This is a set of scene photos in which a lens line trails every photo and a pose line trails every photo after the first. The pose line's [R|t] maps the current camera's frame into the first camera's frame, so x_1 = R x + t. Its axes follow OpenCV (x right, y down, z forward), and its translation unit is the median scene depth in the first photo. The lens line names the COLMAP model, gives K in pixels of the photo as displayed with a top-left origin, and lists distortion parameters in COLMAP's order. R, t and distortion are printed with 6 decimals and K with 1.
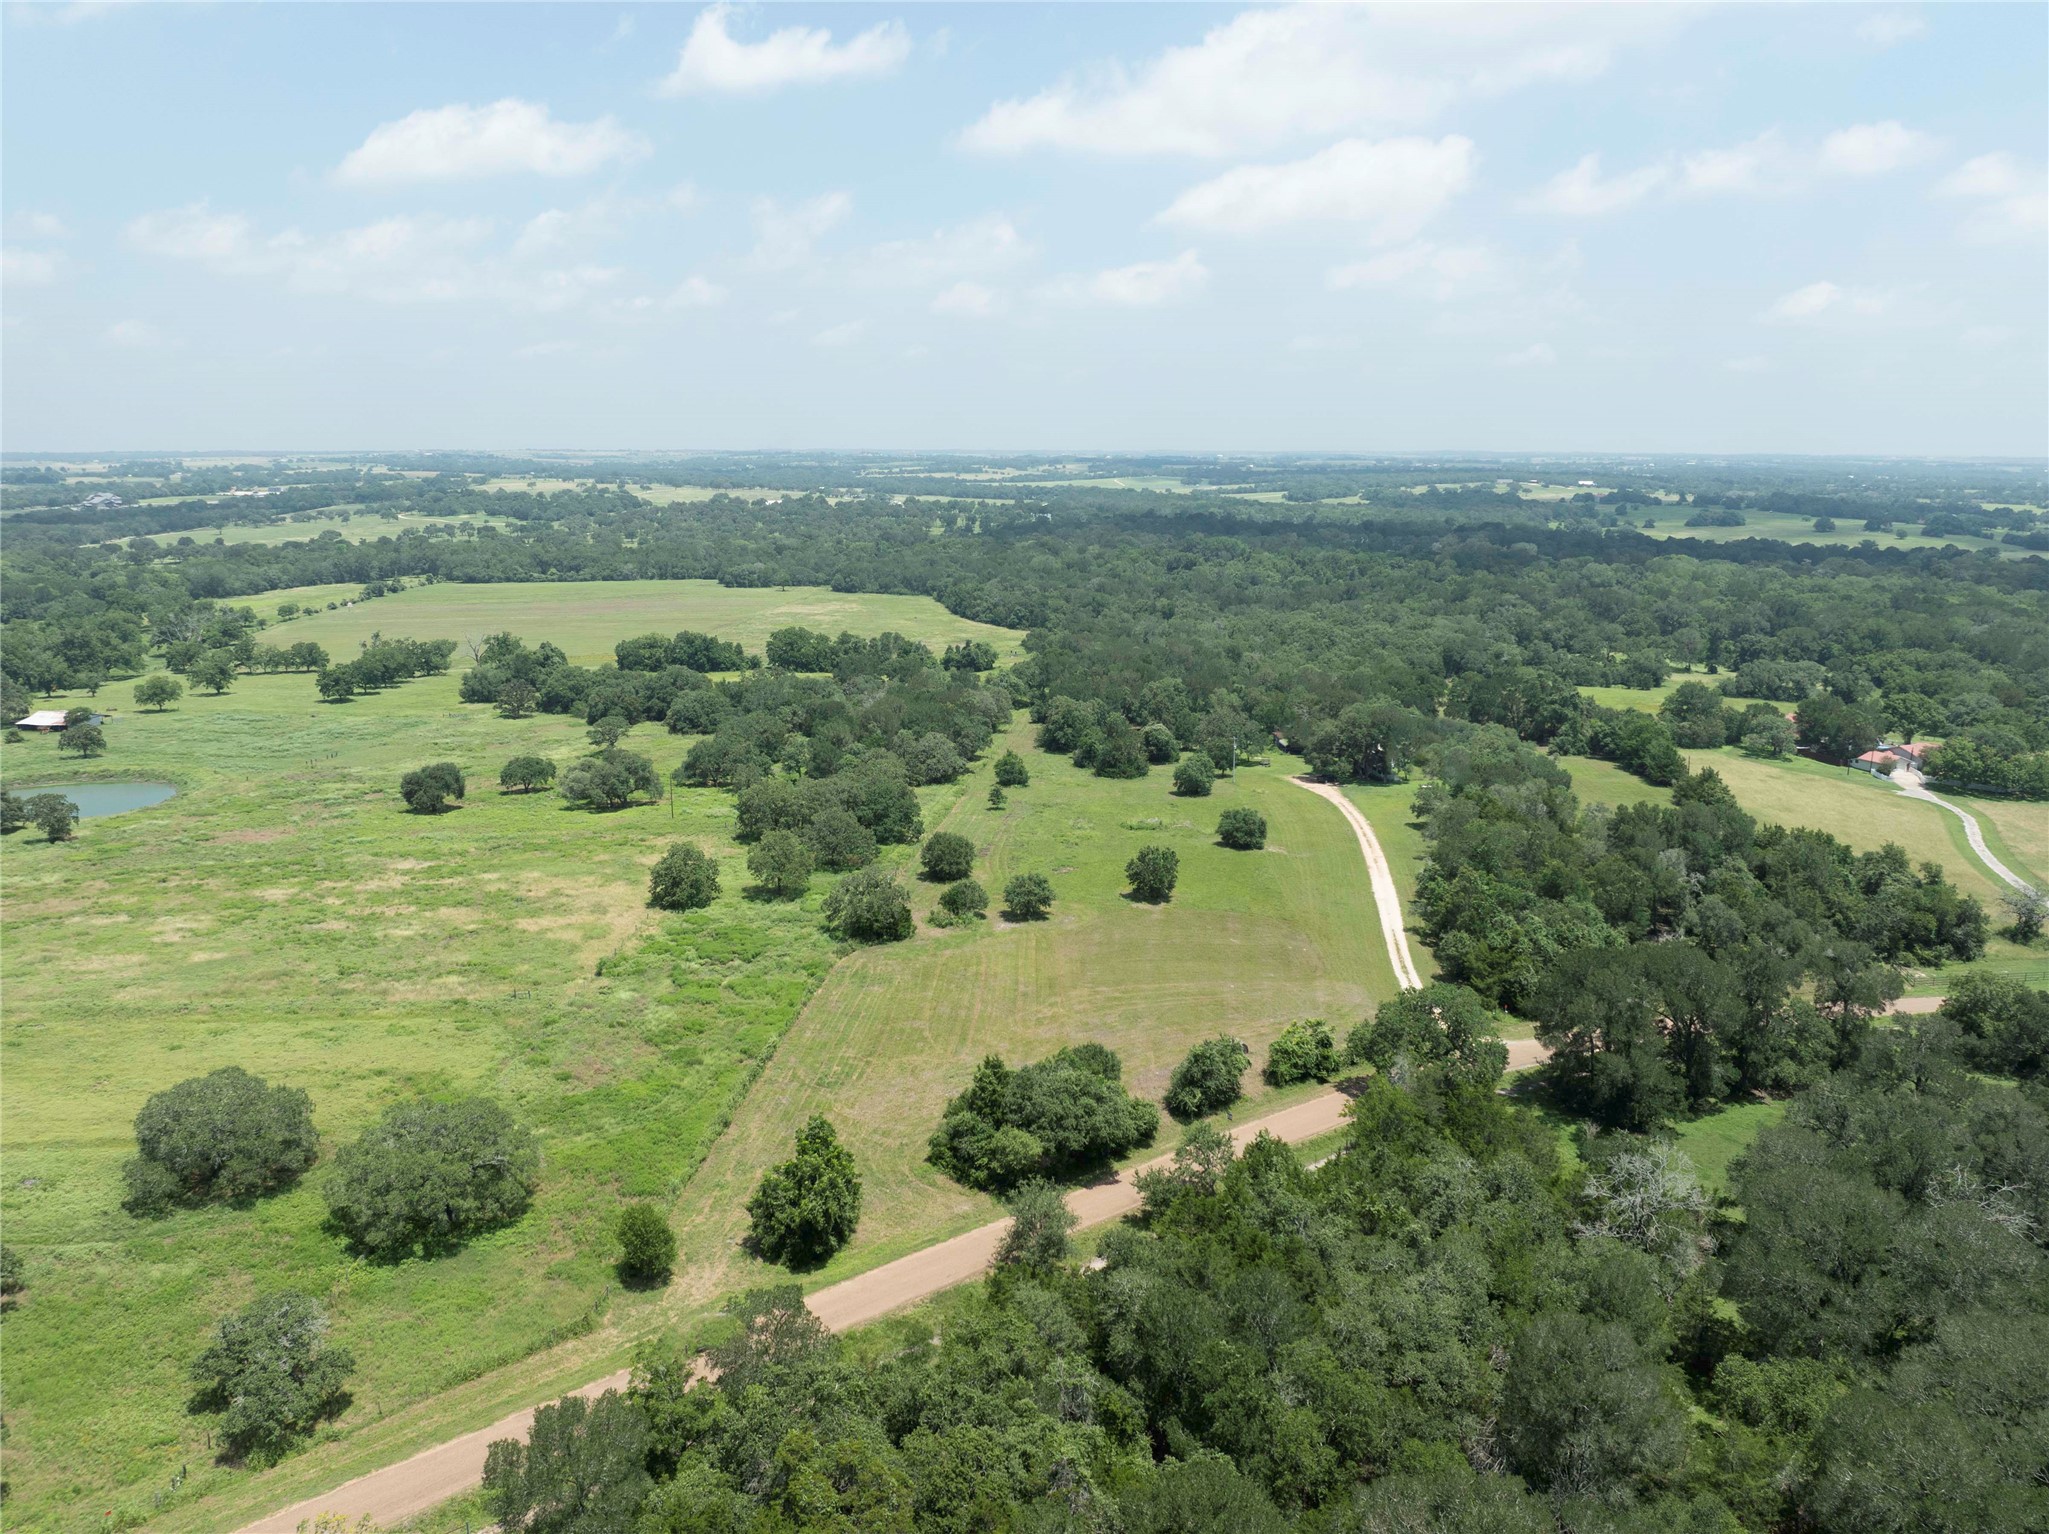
lens RADIAL K [[1570.8, 0, 1024.5], [0, 1570.8, 767.0], [0, 0, 1]] dist [-0.025106, -0.030509]
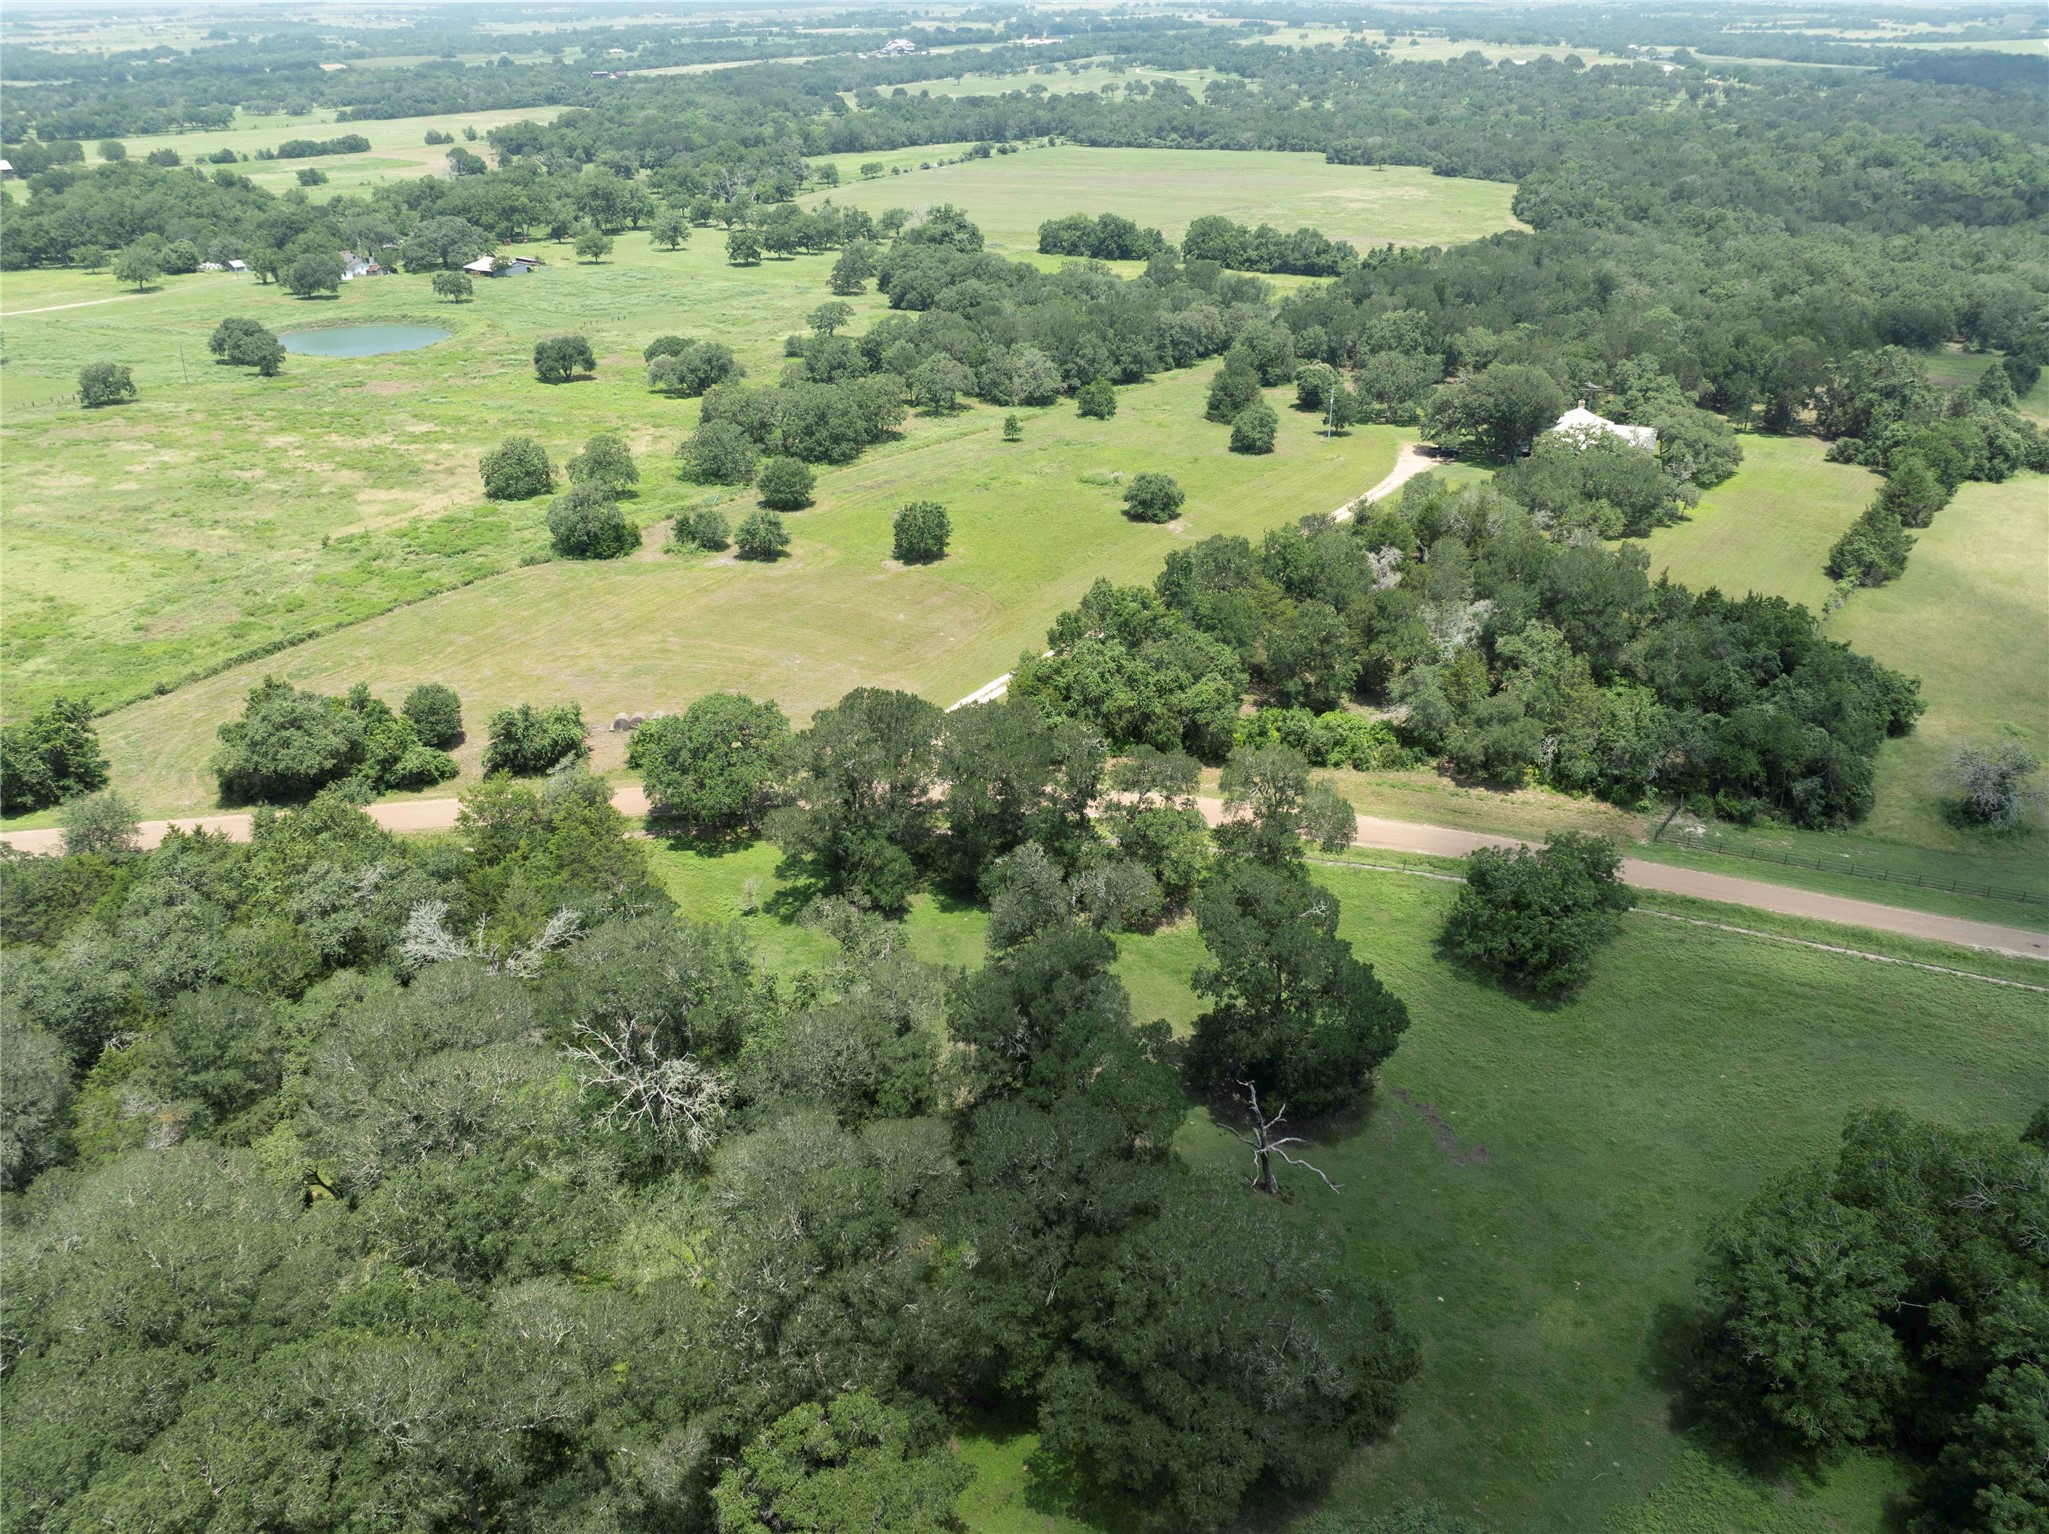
lens RADIAL K [[1593.9, 0, 1024.5], [0, 1593.9, 767.0], [0, 0, 1]] dist [-0.037453, -0.007217]
pose [[0.864580, 0.214975, -0.454188, 0.430622], [-0.092175, 0.956378, 0.277208, -0.046945], [0.493968, -0.197804, 0.846681, 0.154187]]
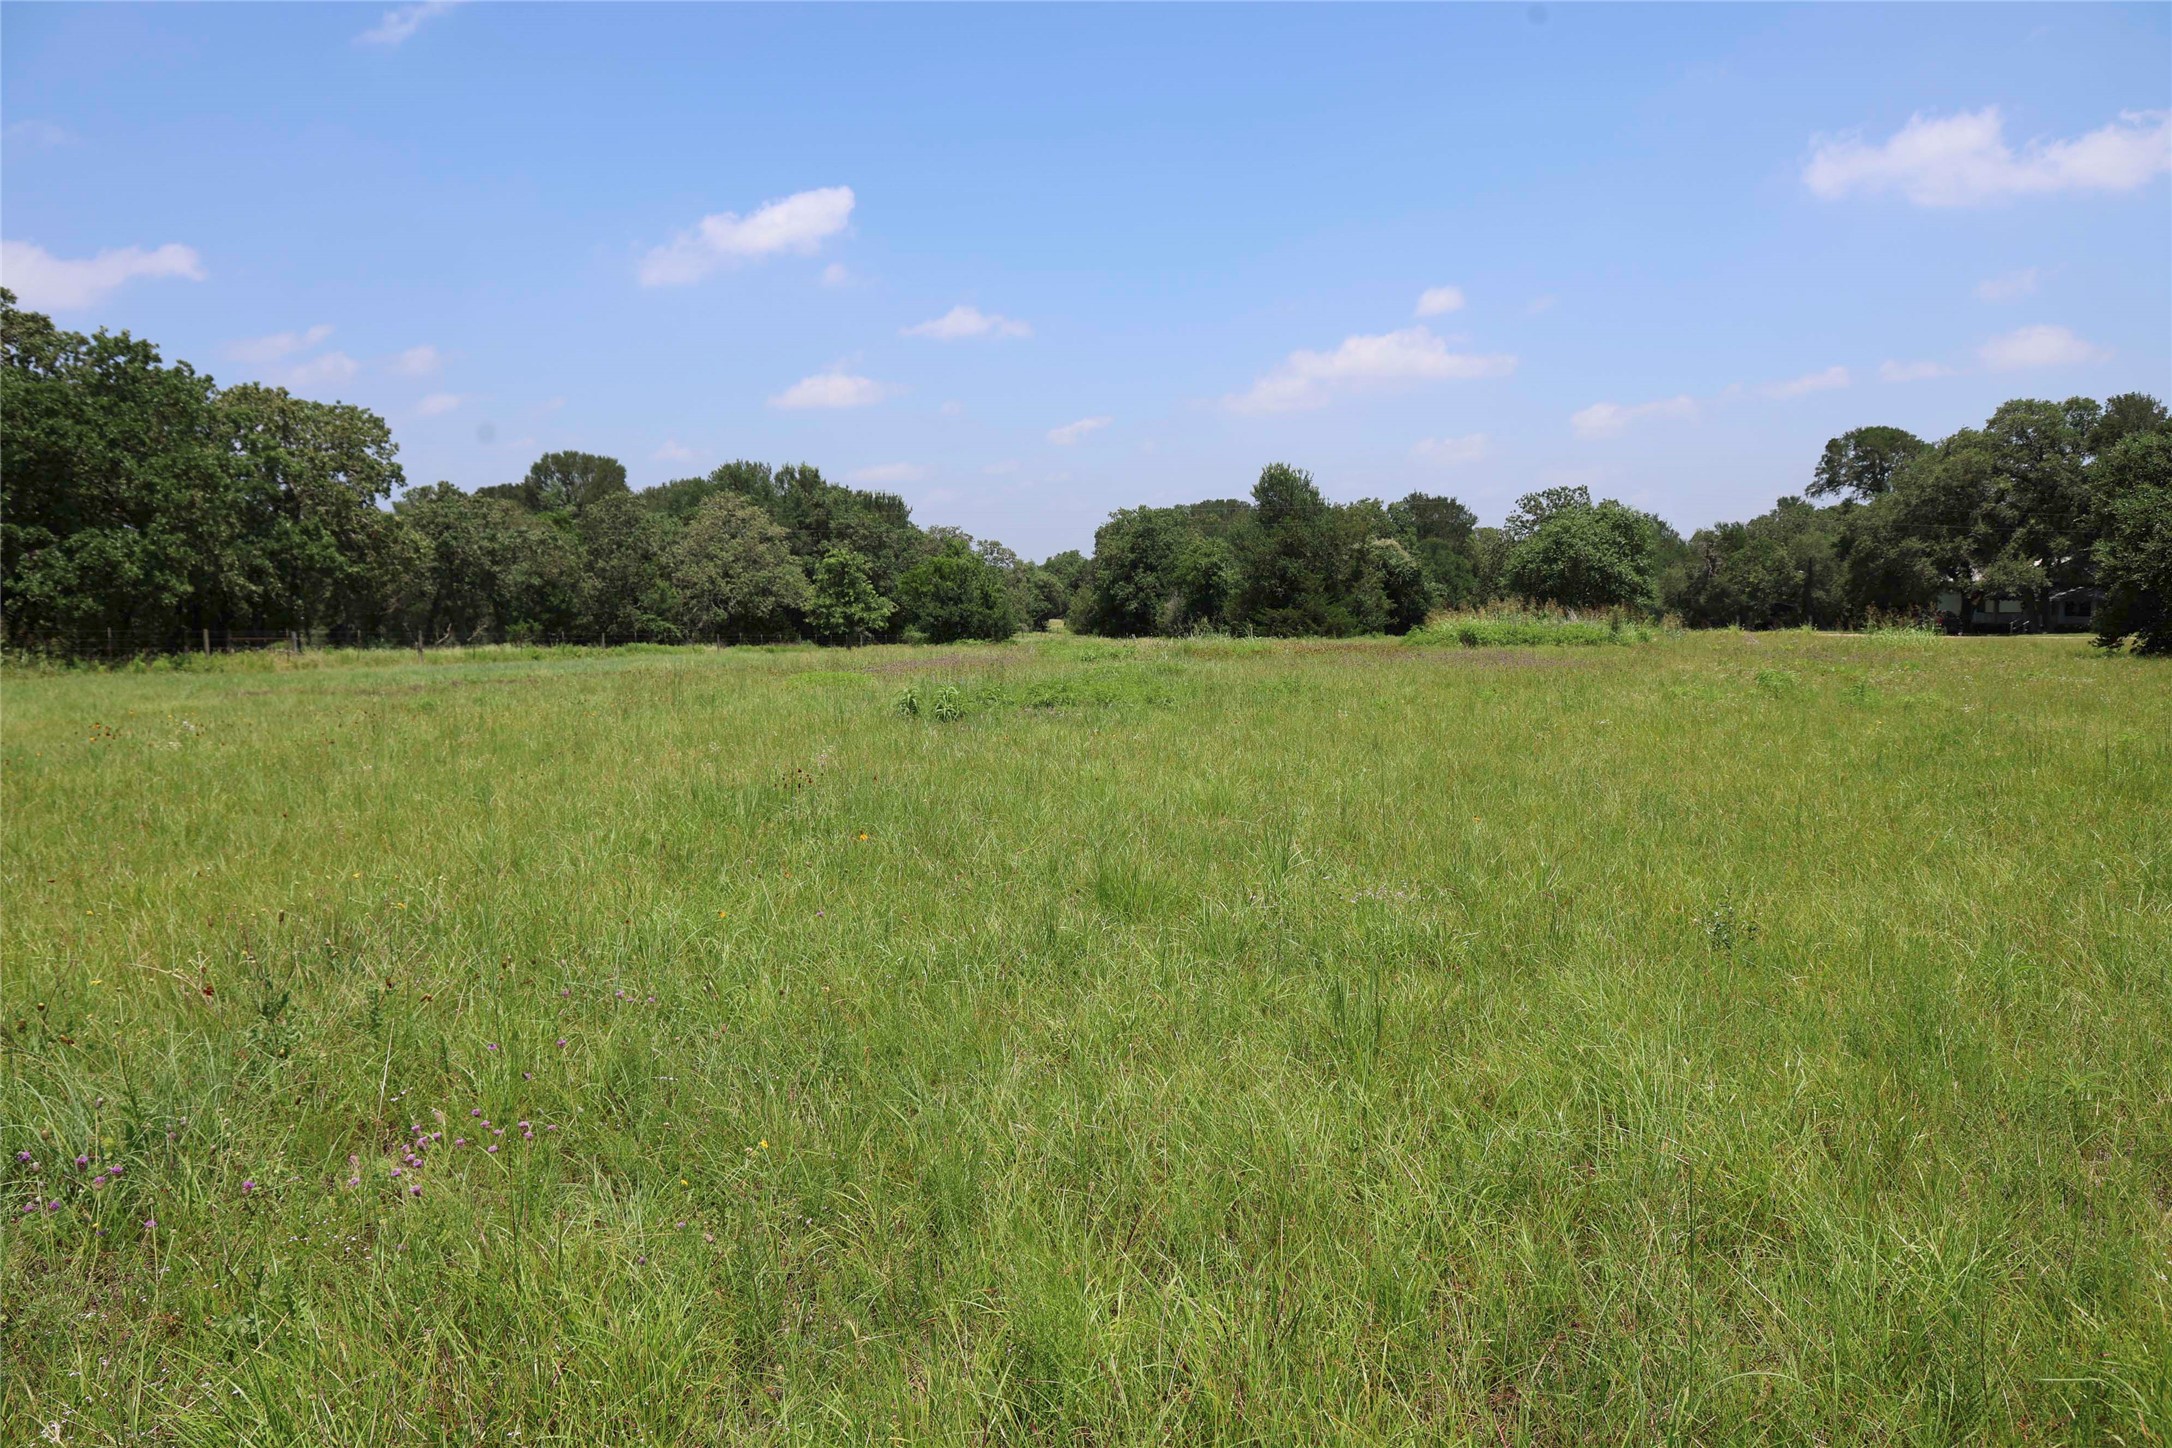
lens RADIAL K [[1488.2, 0, 1086.0], [0, 1488.2, 724.0], [0, 0, 1]] dist [-0.084838, 0.042623]
pose [[0.999627, -0.015476, -0.022507, 0.023622], [0.013106, 0.994708, -0.101903, 0.057555], [0.023965, 0.101570, 0.994540, 0.723049]]
